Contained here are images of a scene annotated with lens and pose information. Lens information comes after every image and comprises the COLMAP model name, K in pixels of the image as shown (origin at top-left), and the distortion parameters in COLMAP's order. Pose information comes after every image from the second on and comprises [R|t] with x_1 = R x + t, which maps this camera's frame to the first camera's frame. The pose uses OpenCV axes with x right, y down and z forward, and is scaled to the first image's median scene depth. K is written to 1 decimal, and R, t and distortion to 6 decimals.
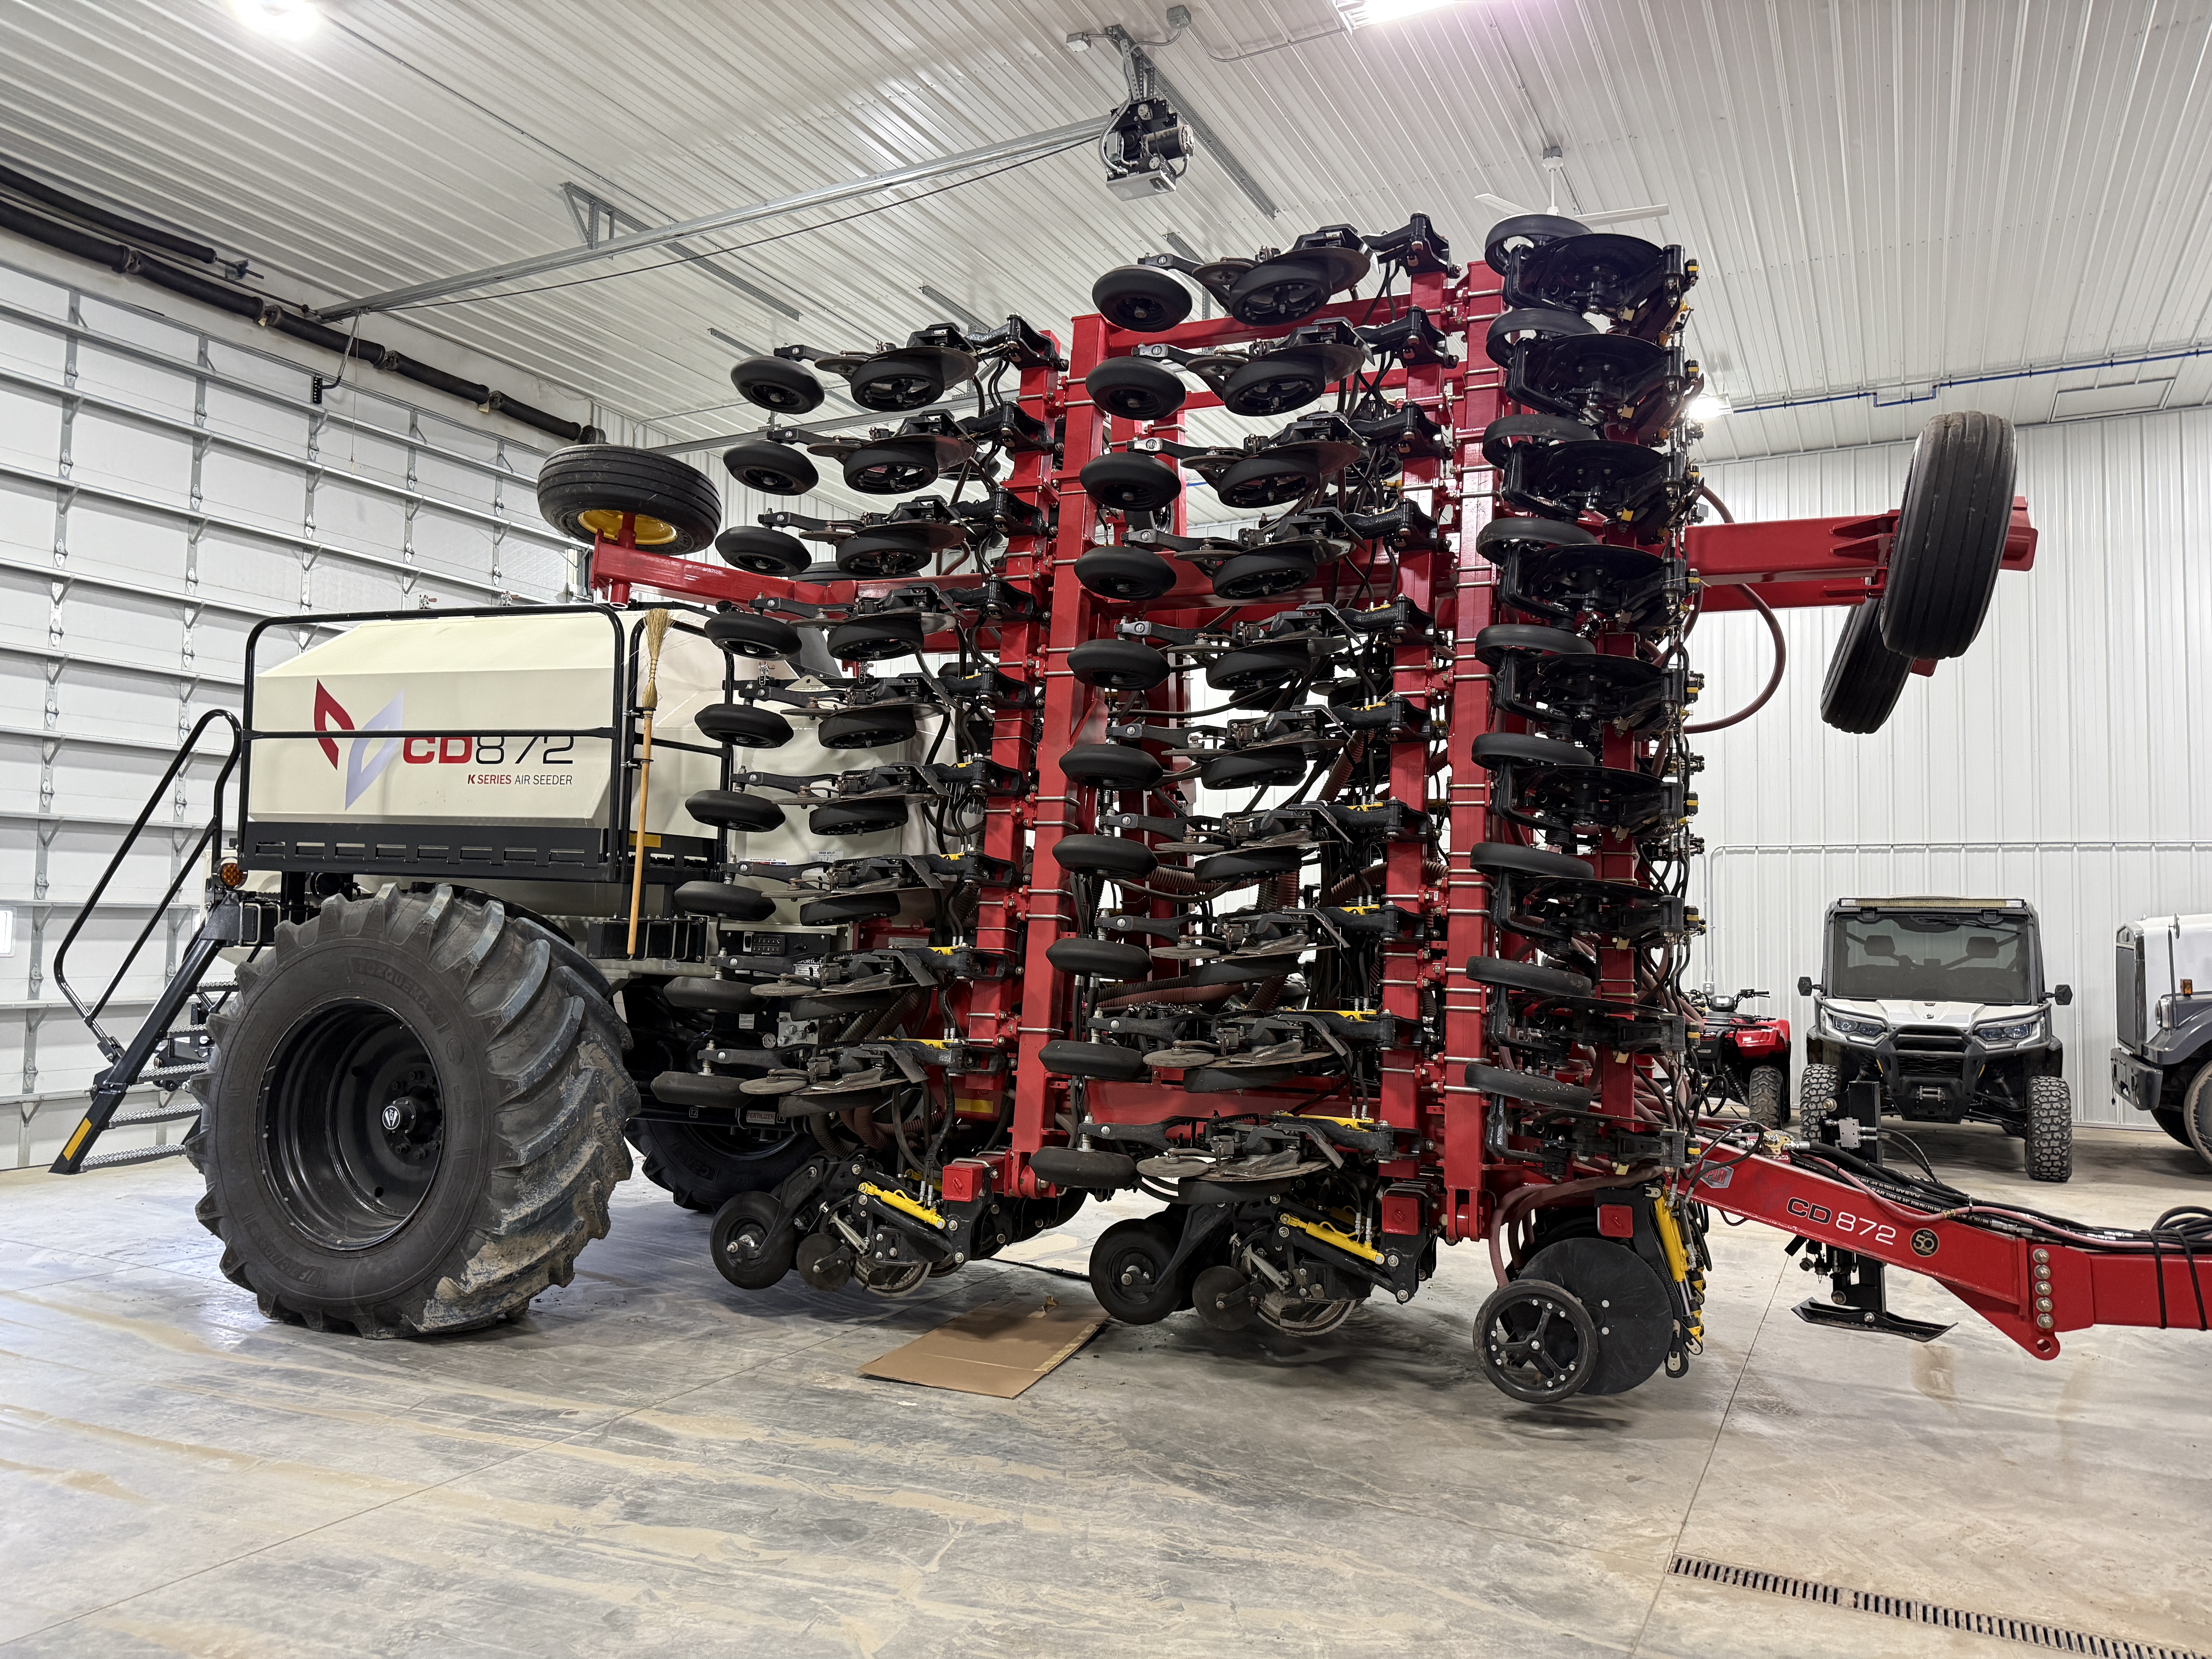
lens RADIAL K [[1569.7, 0, 1113.0], [0, 1569.7, 802.5], [0, 0, 1]] dist [0.025034, -0.031747]
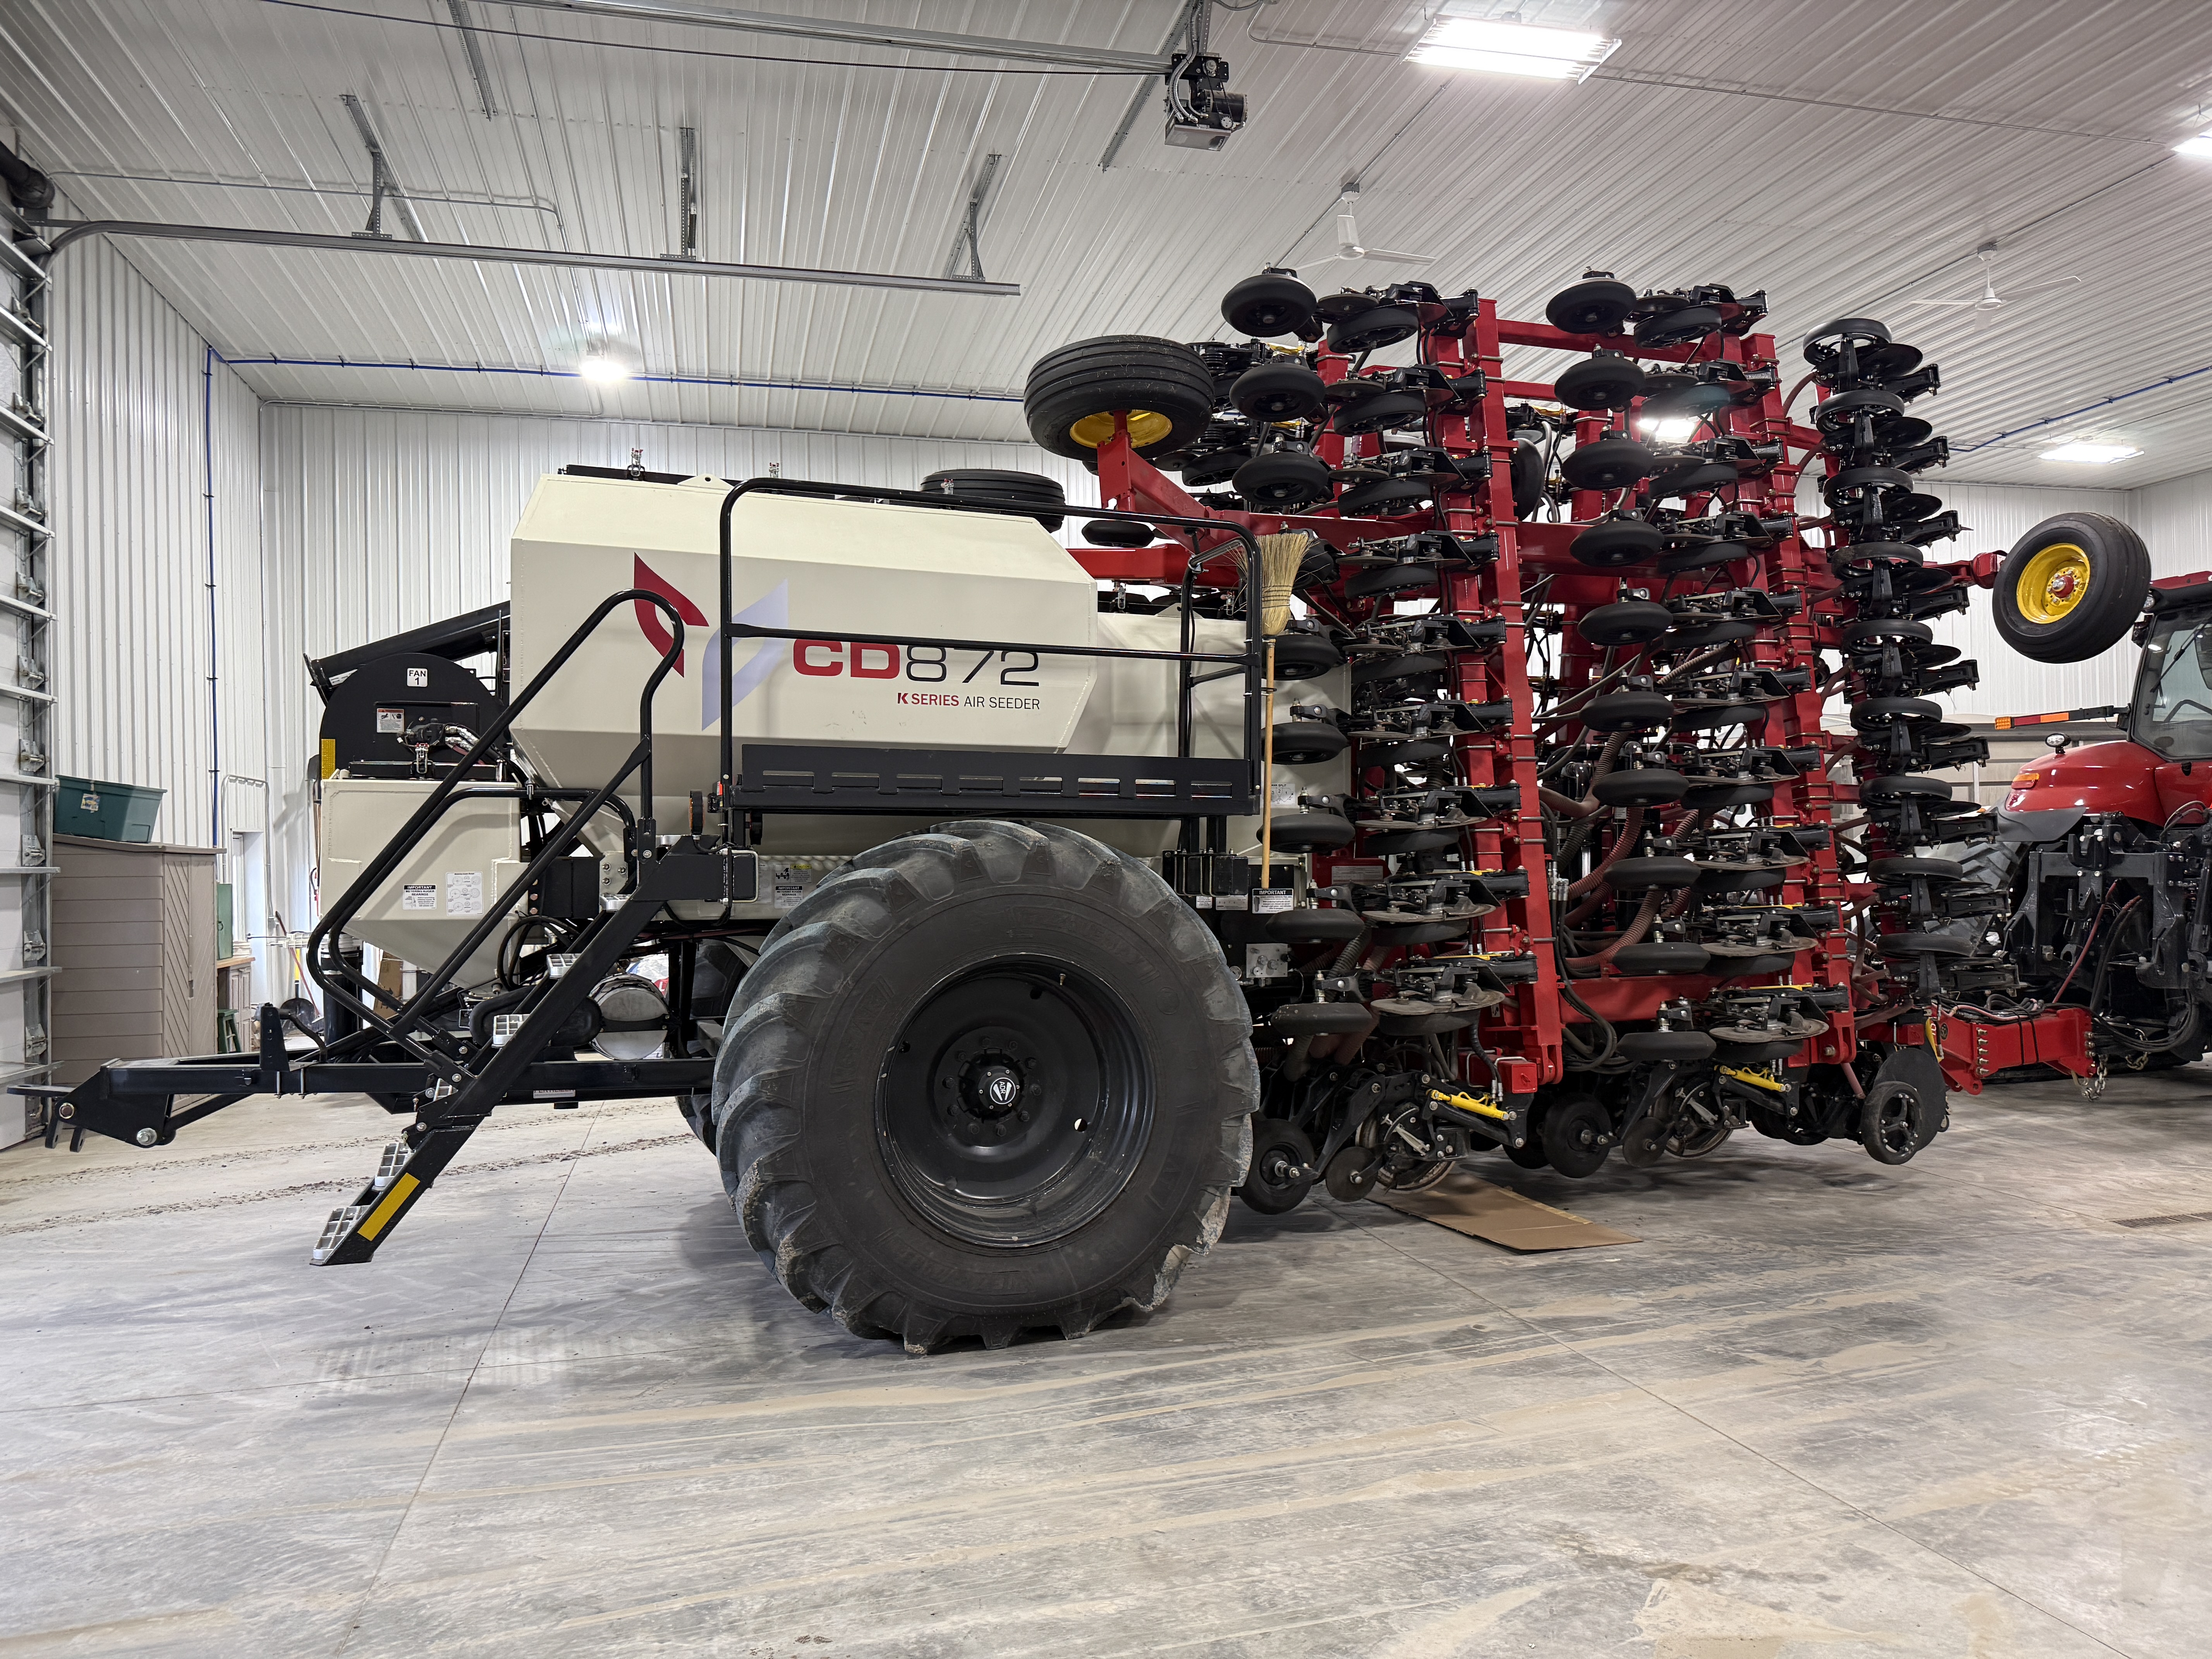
lens RADIAL K [[1554.9, 0, 1118.9], [0, 1554.9, 837.7], [0, 0, 1]] dist [0.050886, -0.084523]
pose [[0.750454, -0.022920, 0.660525, -1.176633], [-0.019914, 0.998161, 0.057261, 0.013091], [-0.660622, -0.056126, 0.748618, 0.401929]]
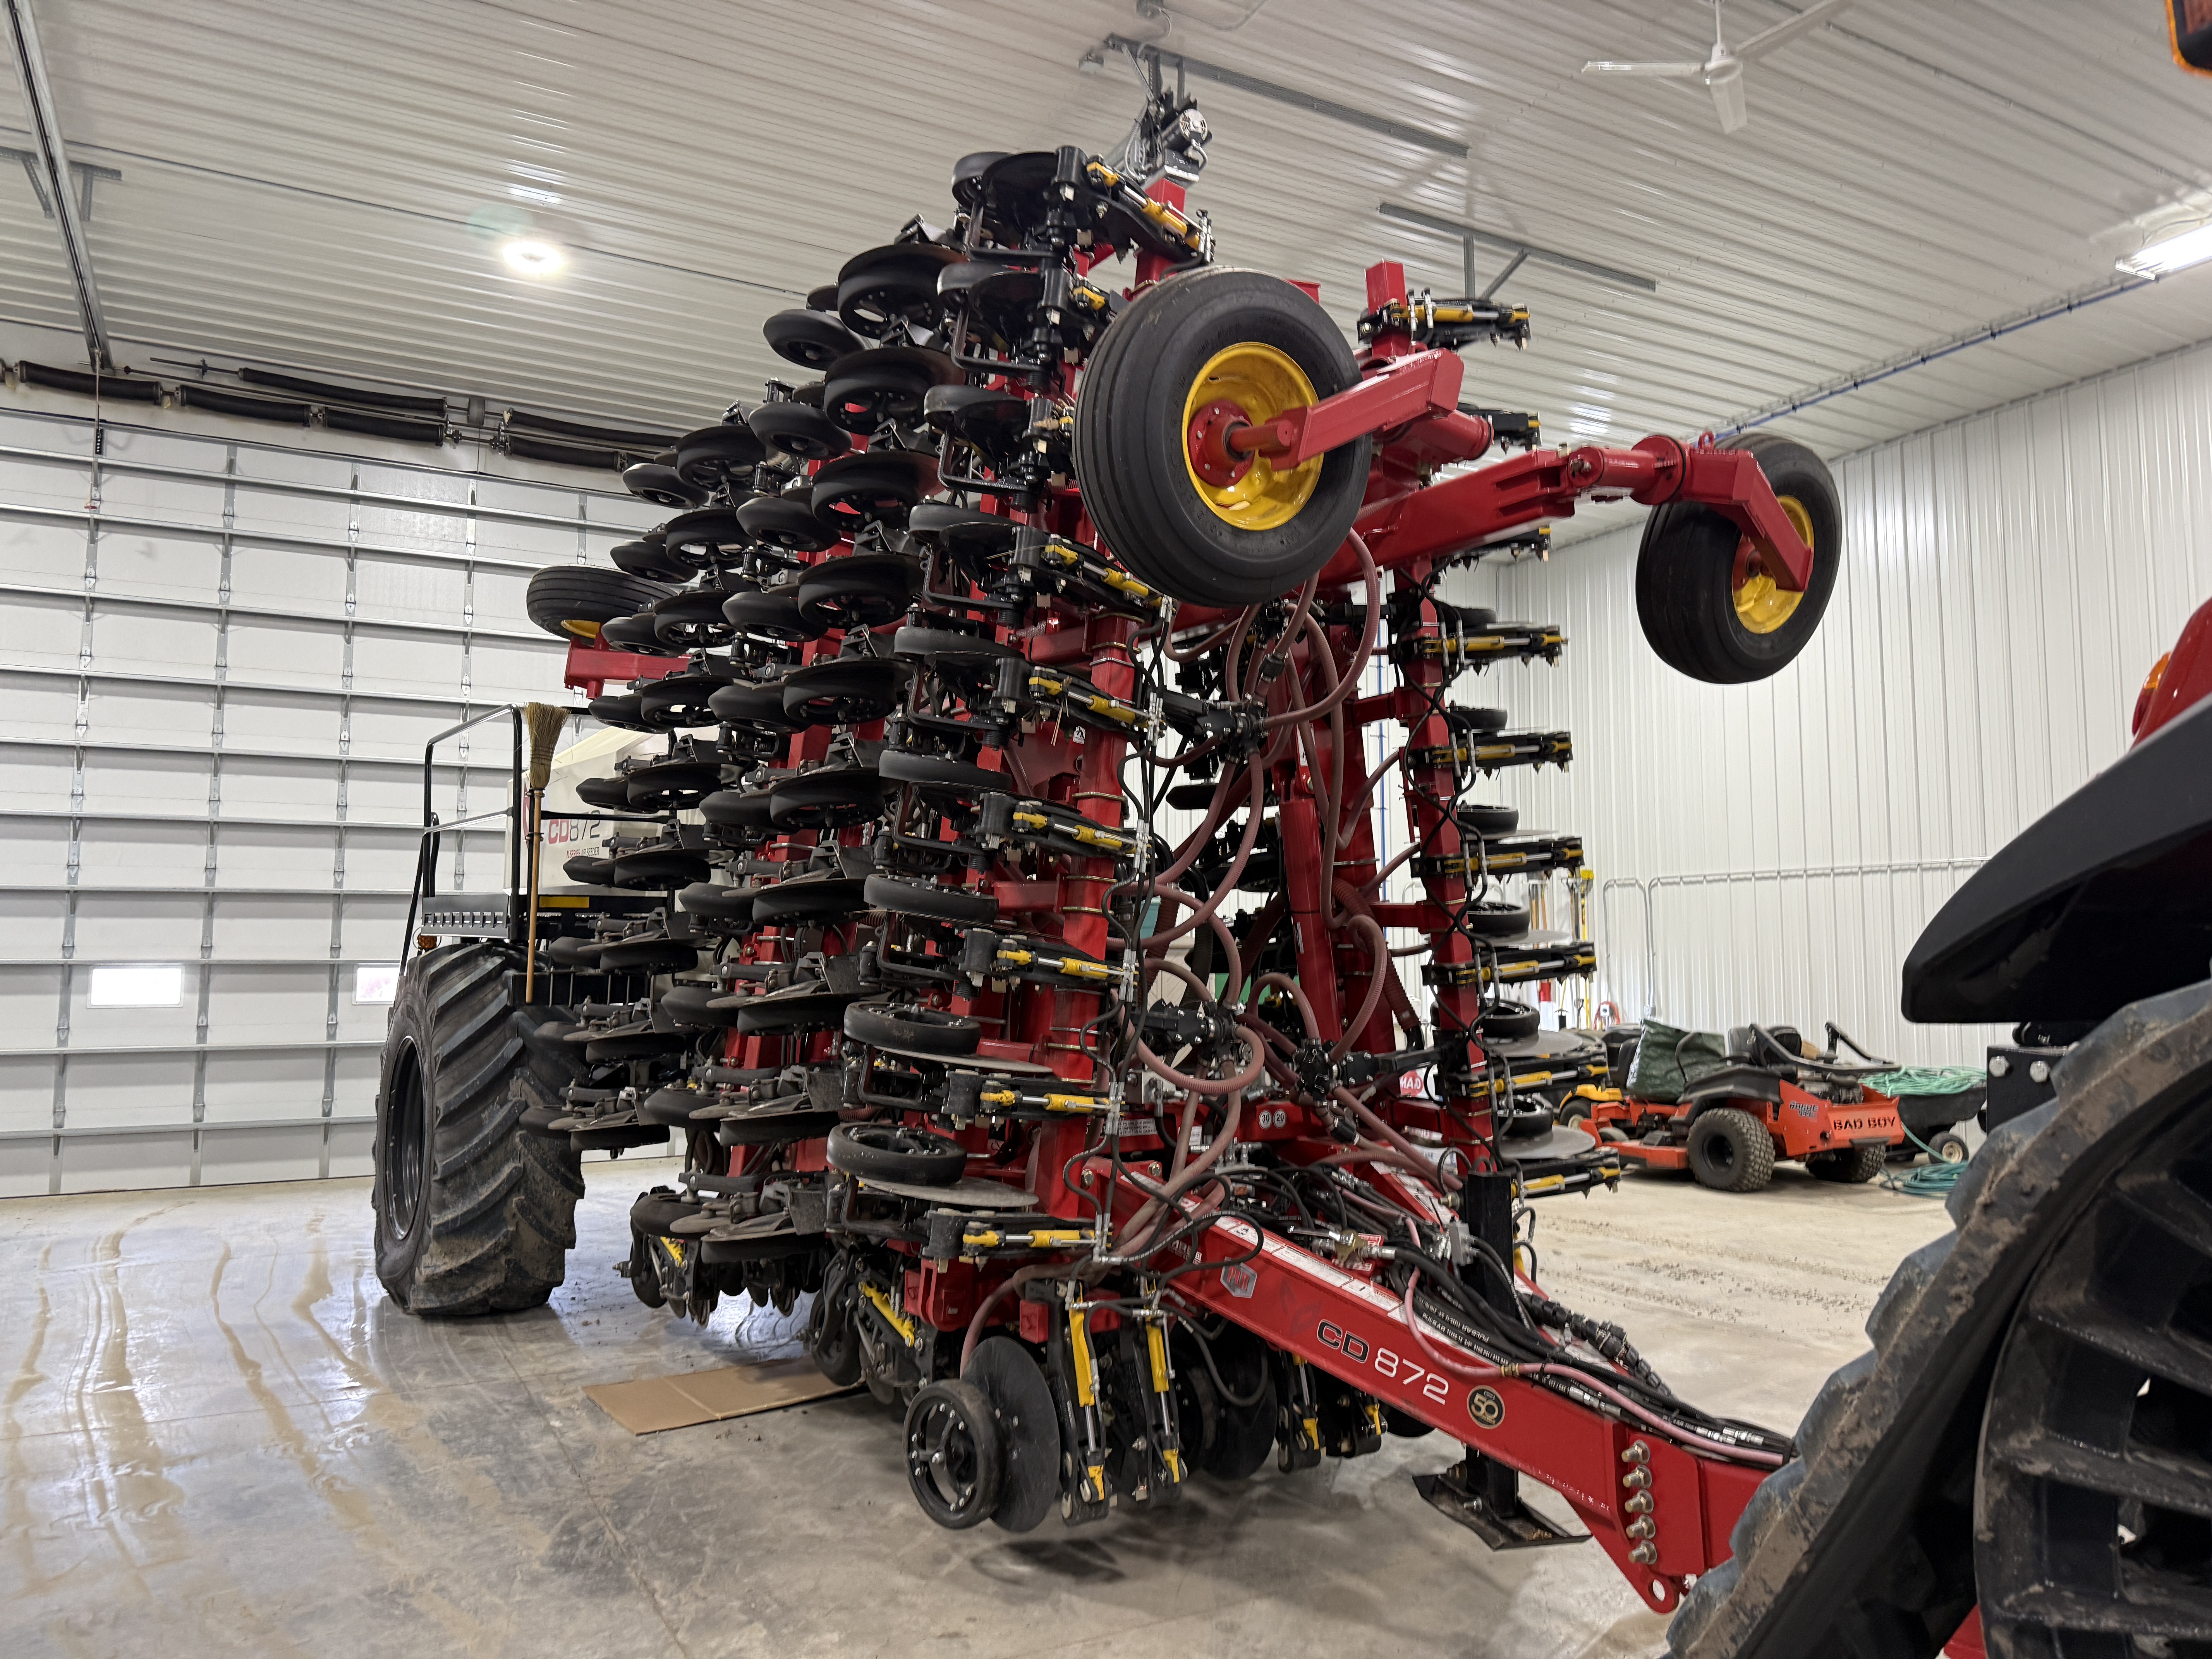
lens RADIAL K [[1569.7, 0, 1113.0], [0, 1569.7, 802.5], [0, 0, 1]] dist [0.025034, -0.031747]
pose [[0.824186, -0.072326, -0.561682, 0.828740], [0.058773, 0.997380, -0.042189, 0.028569], [0.563261, 0.001760, 0.826277, 0.331907]]
